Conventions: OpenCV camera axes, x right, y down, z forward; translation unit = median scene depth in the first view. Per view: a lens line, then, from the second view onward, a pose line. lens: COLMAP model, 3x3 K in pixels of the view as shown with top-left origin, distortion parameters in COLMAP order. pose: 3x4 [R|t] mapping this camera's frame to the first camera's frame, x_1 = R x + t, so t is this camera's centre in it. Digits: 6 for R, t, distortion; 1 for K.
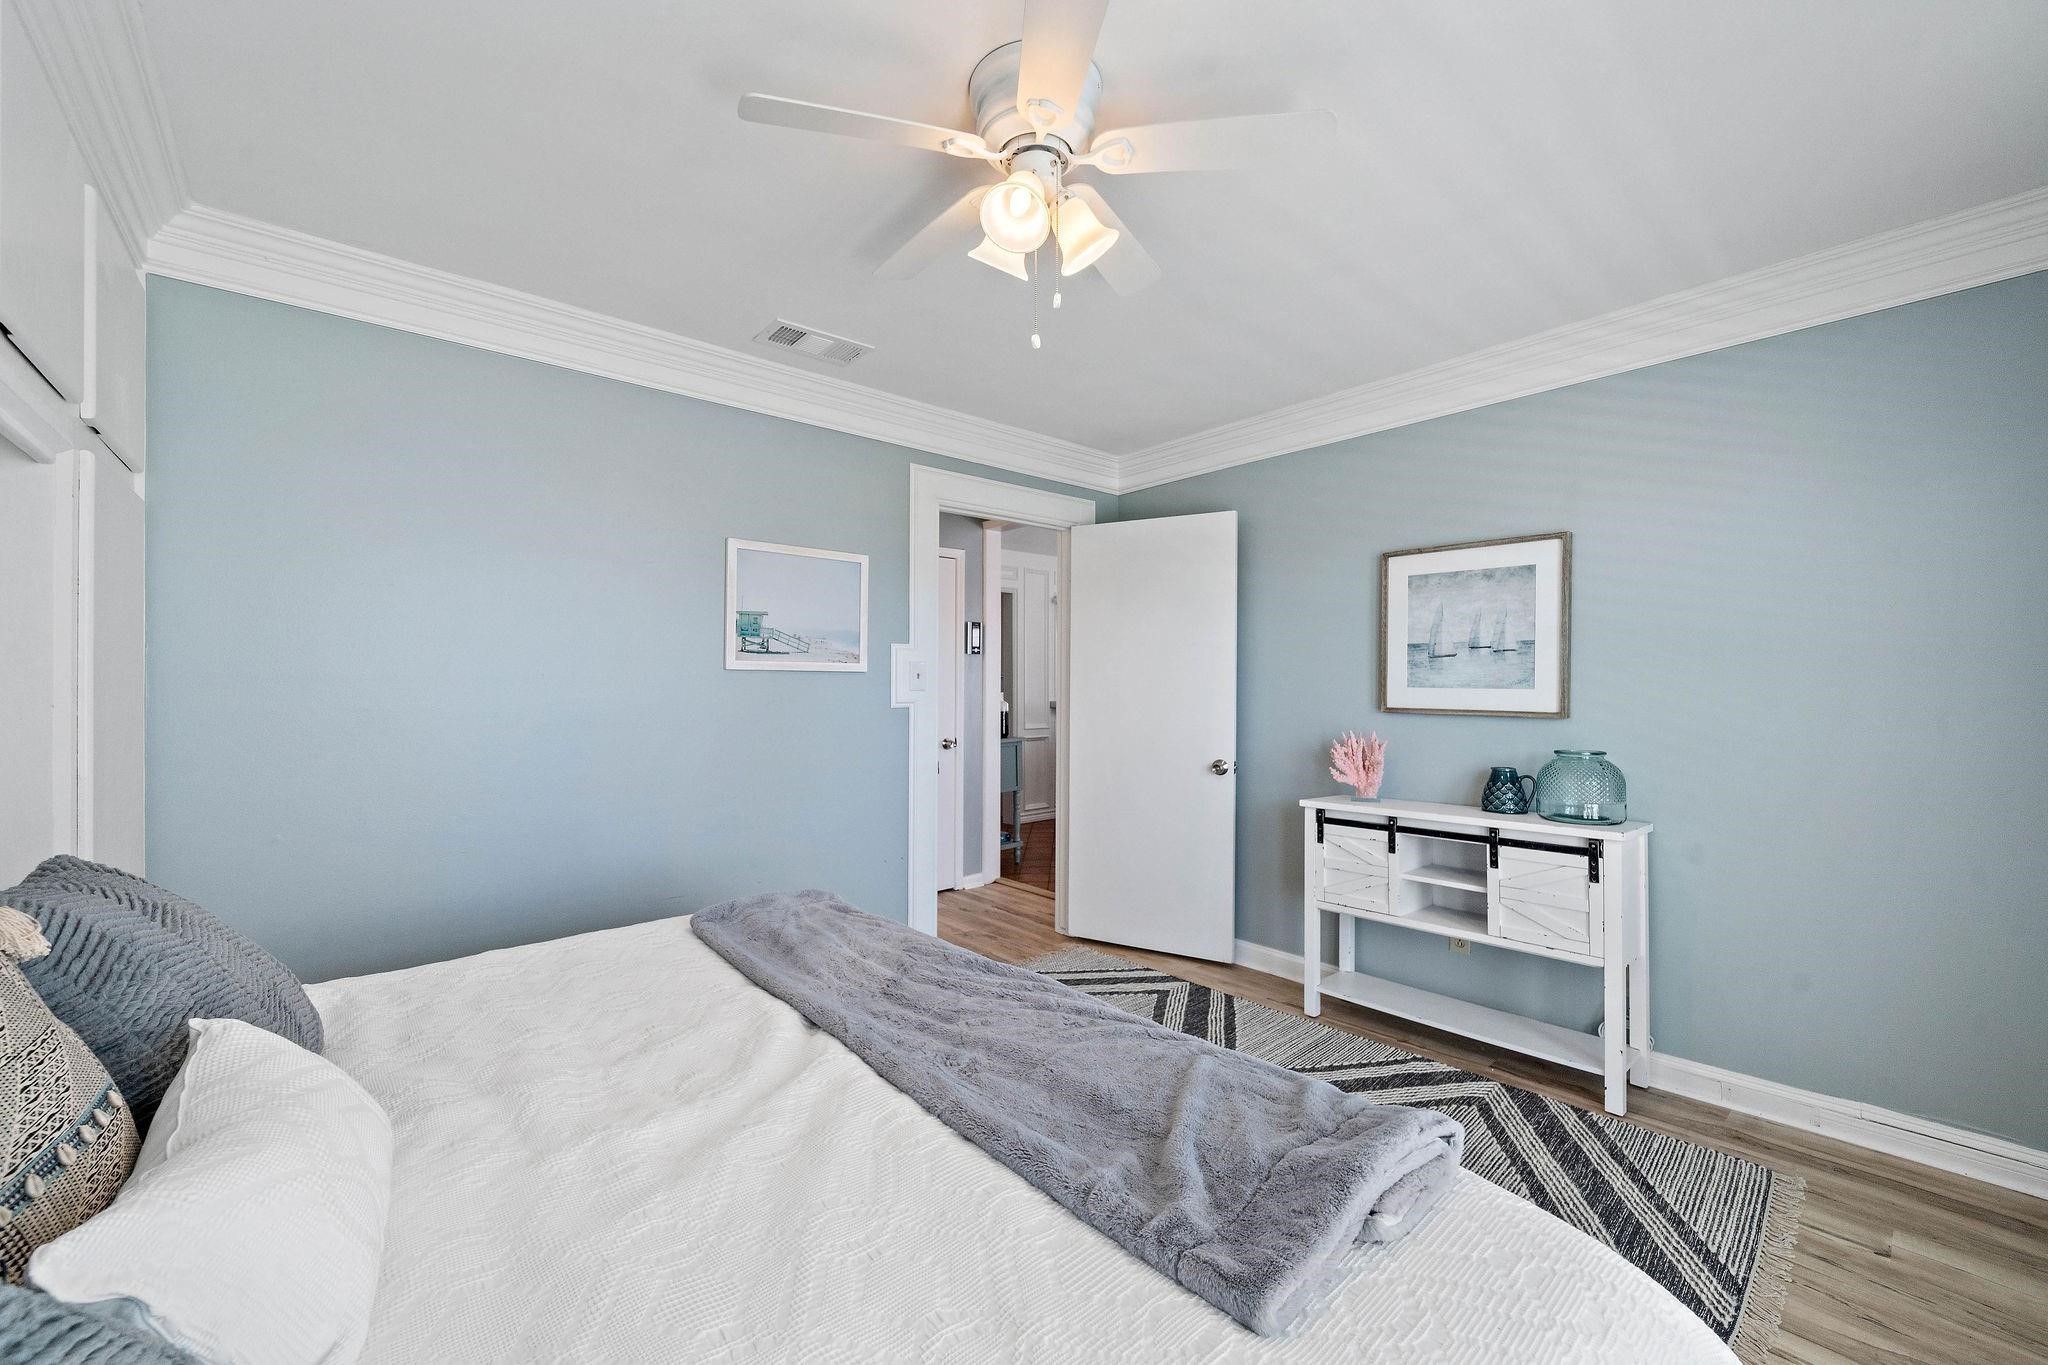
lens RADIAL K [[779.3, 0, 1034.9], [0, 779.3, 689.2], [0, 0, 1]] dist [-0.001330, -0.000175]
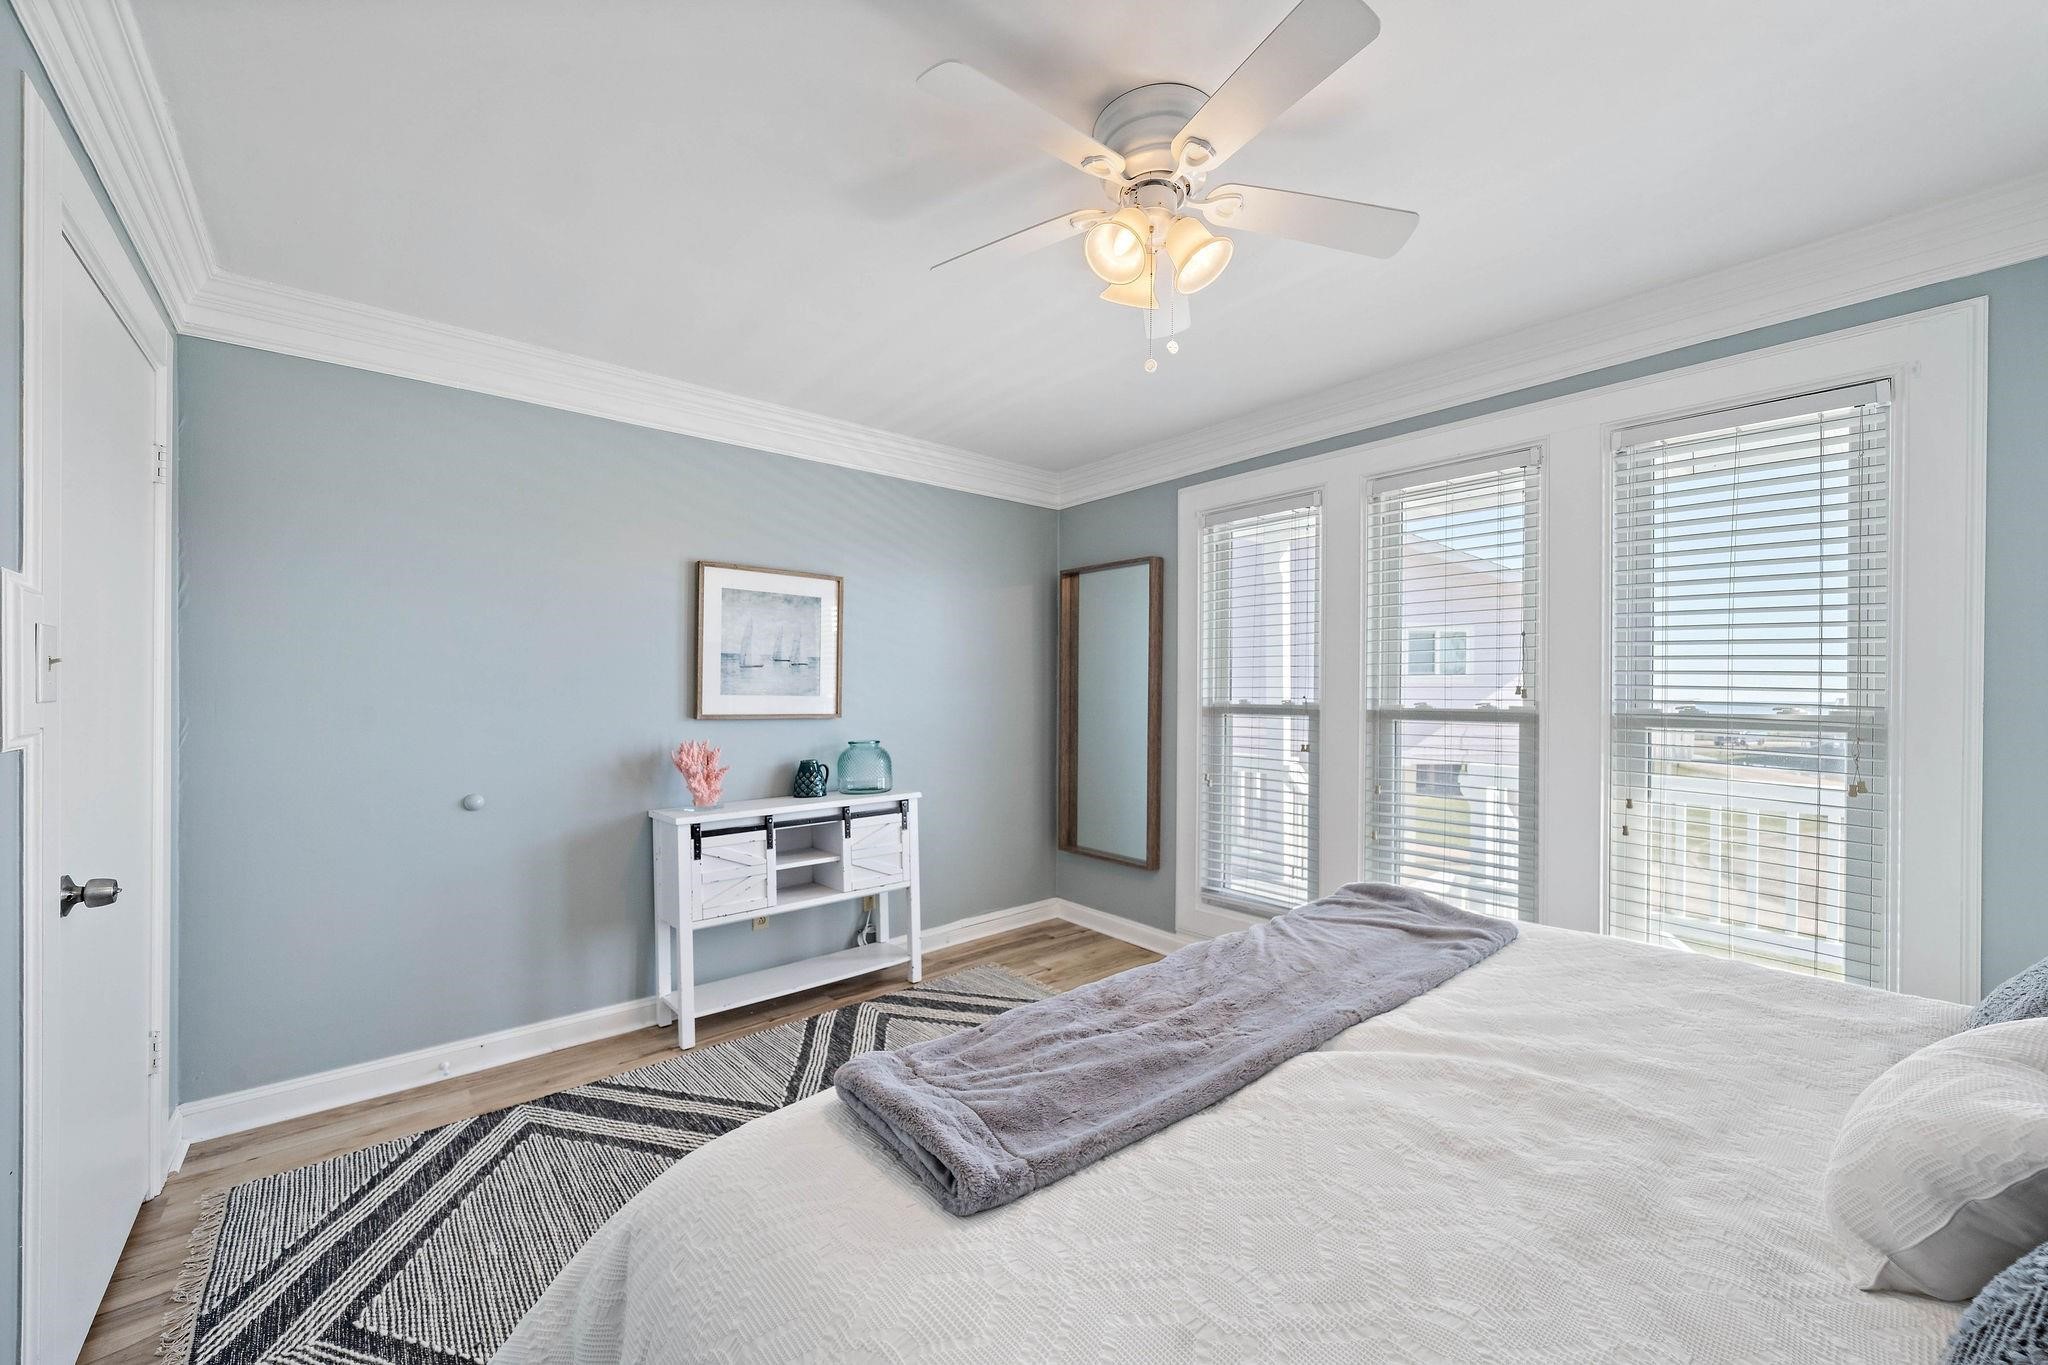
lens RADIAL K [[779.3, 0, 1034.9], [0, 779.3, 689.2], [0, 0, 1]] dist [-0.001330, -0.000175]
pose [[0.034630, -0.000025, 0.999400, -0.601198], [-0.000853, 1.000000, 0.000055, -0.010873], [-0.999400, -0.000855, 0.034630, 0.593563]]
